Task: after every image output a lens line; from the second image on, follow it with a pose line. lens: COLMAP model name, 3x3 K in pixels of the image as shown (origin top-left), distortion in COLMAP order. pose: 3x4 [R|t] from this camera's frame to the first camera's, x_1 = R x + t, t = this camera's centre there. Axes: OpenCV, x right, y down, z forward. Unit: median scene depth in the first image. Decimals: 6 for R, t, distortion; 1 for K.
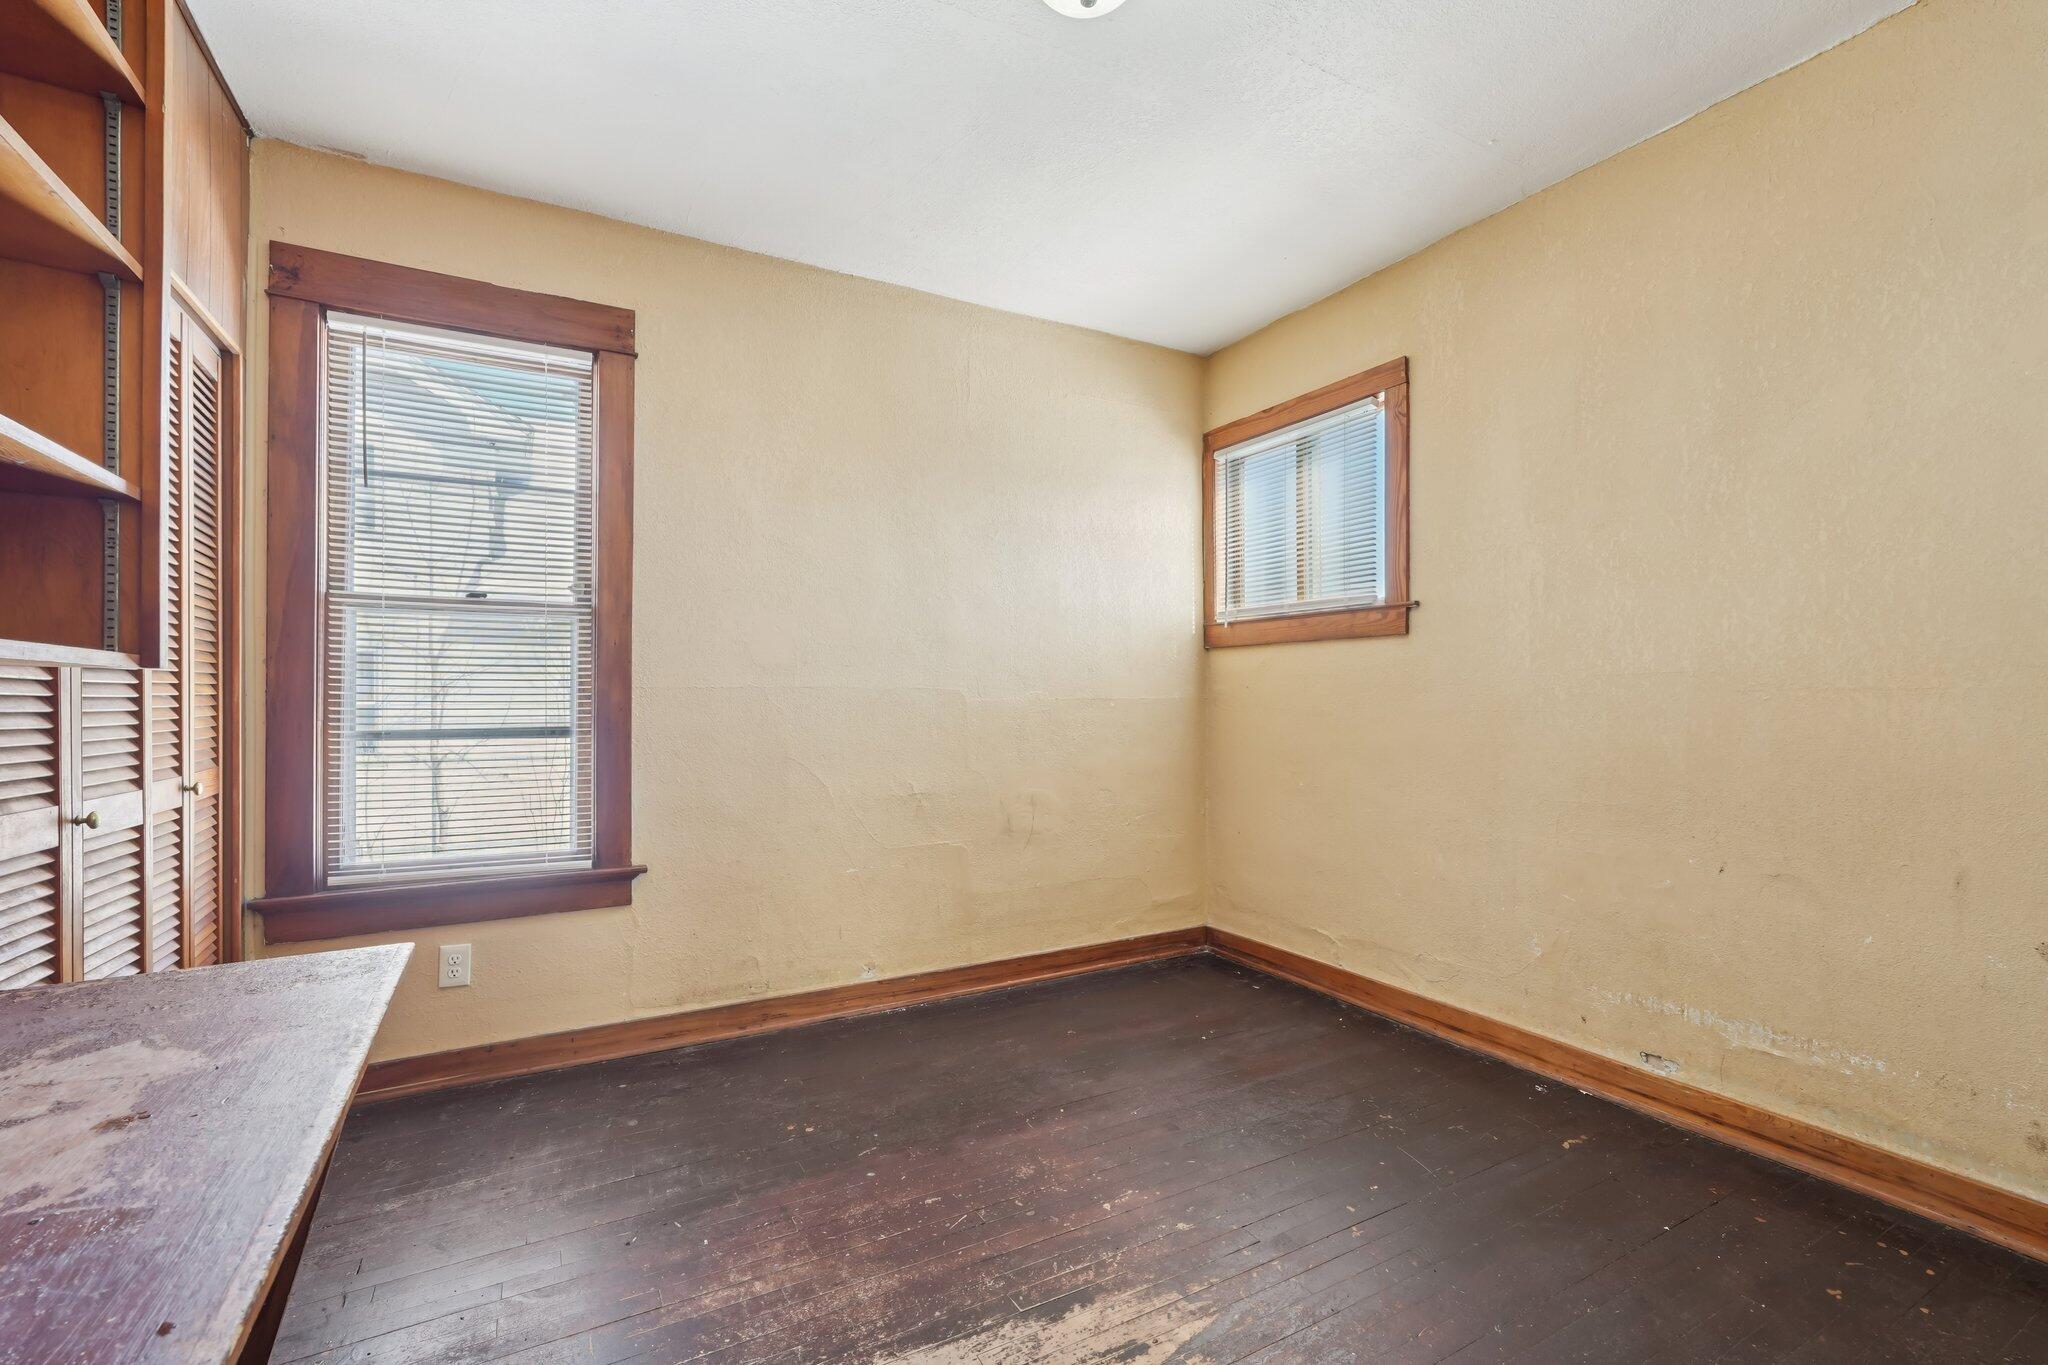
lens RADIAL K [[901.1, 0, 1035.3], [0, 901.1, 669.6], [0, 0, 1]] dist [-0.012082, 0.005181]
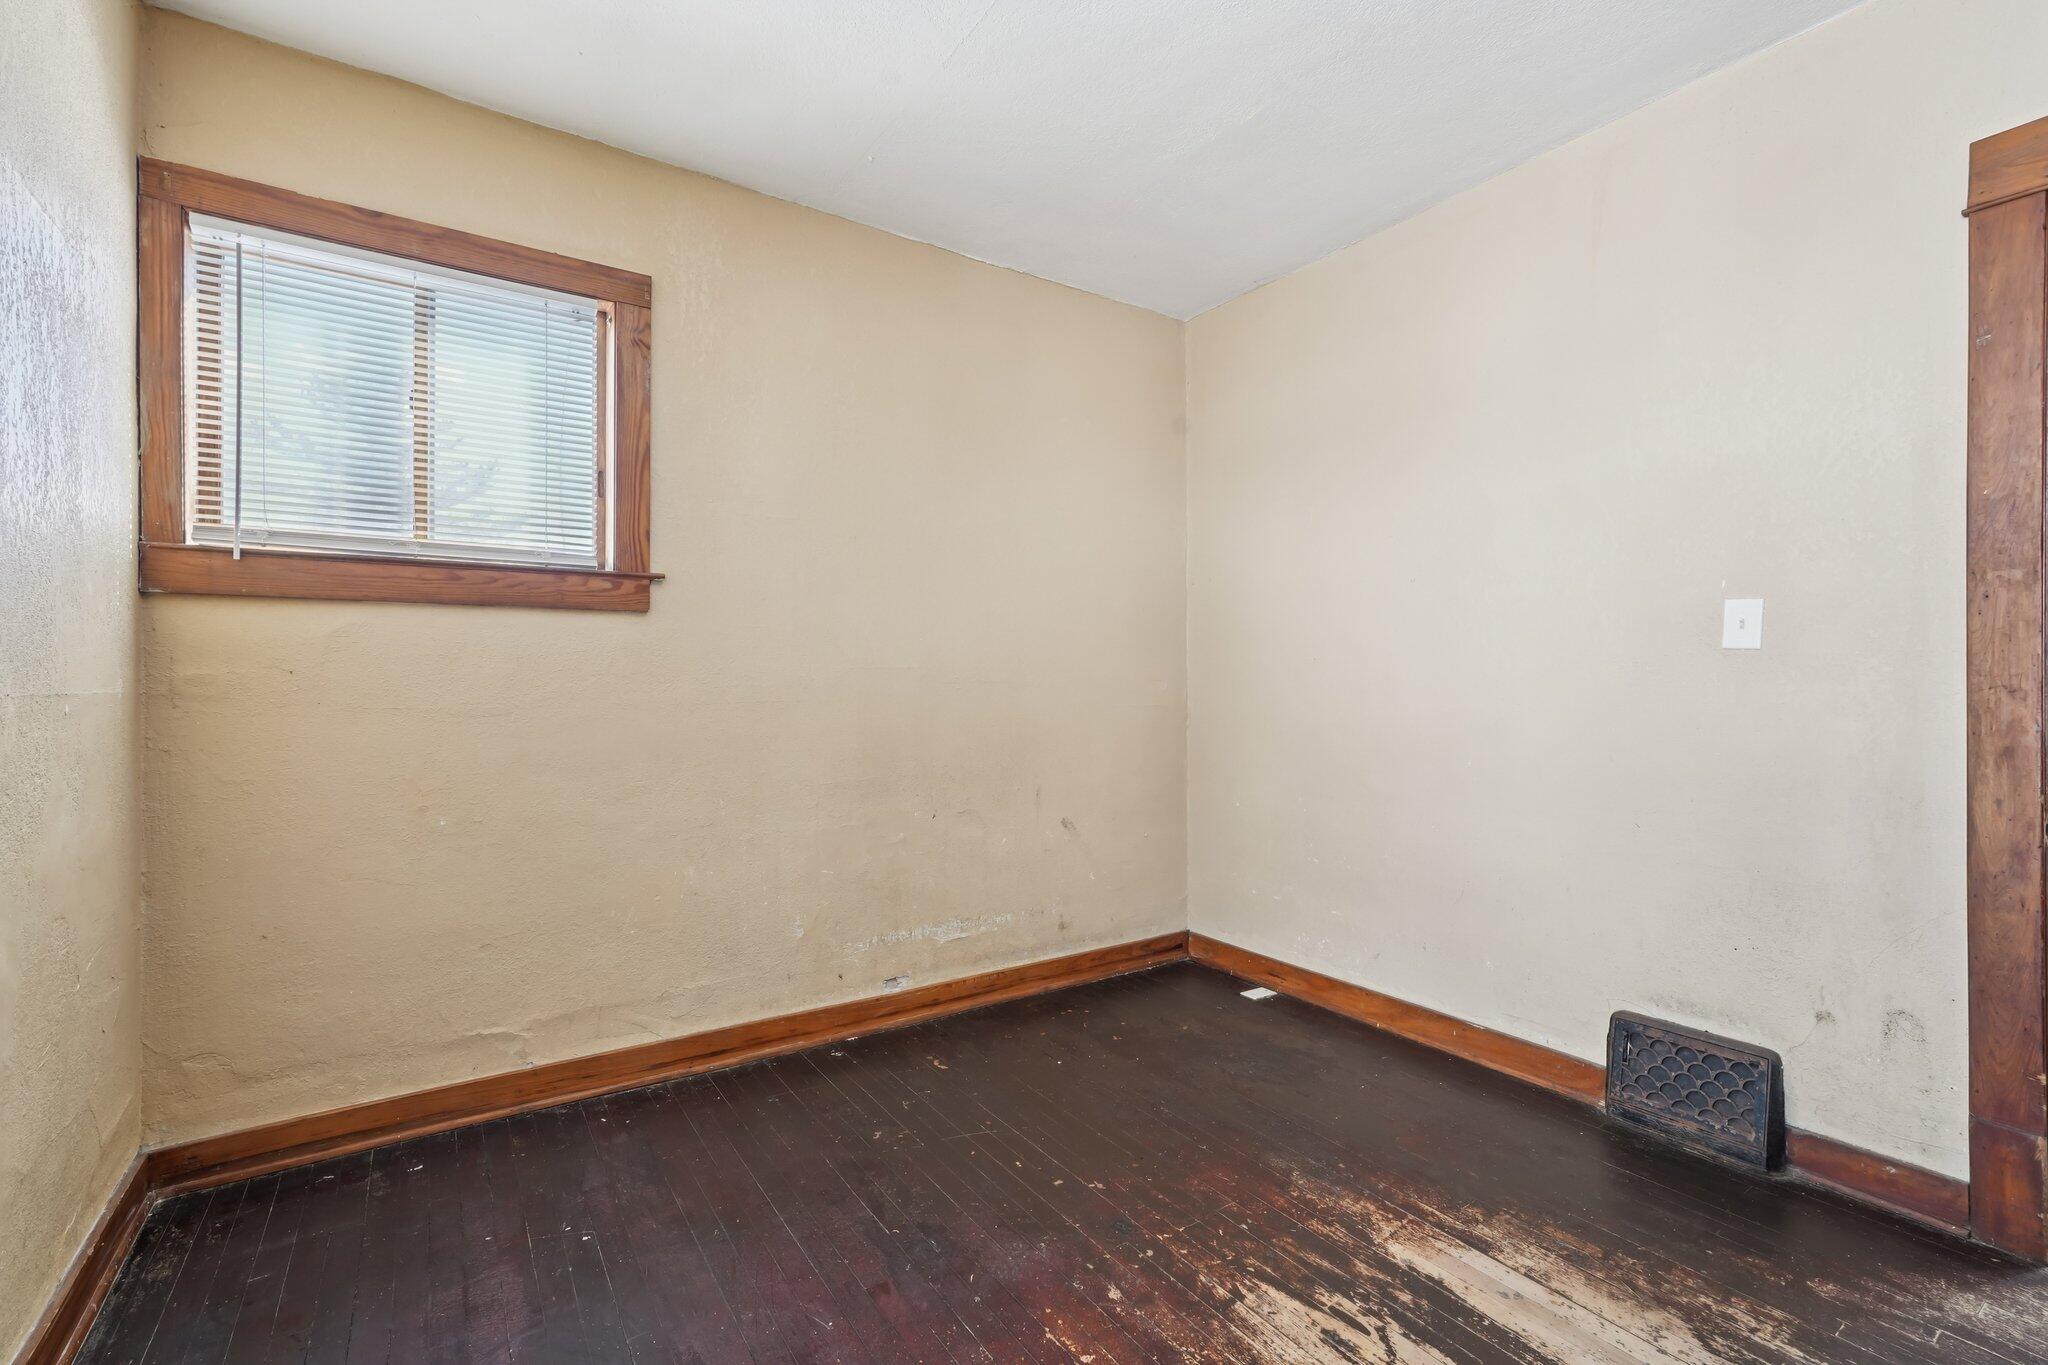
lens RADIAL K [[901.1, 0, 1010.9], [0, 901.1, 670.6], [0, 0, 1]] dist [-0.012082, 0.005181]
pose [[-0.073449, 0.021823, 0.997060, -0.436587], [-0.024597, 0.999417, -0.023687, 0.025824], [-0.996996, -0.026265, -0.072869, 0.729284]]
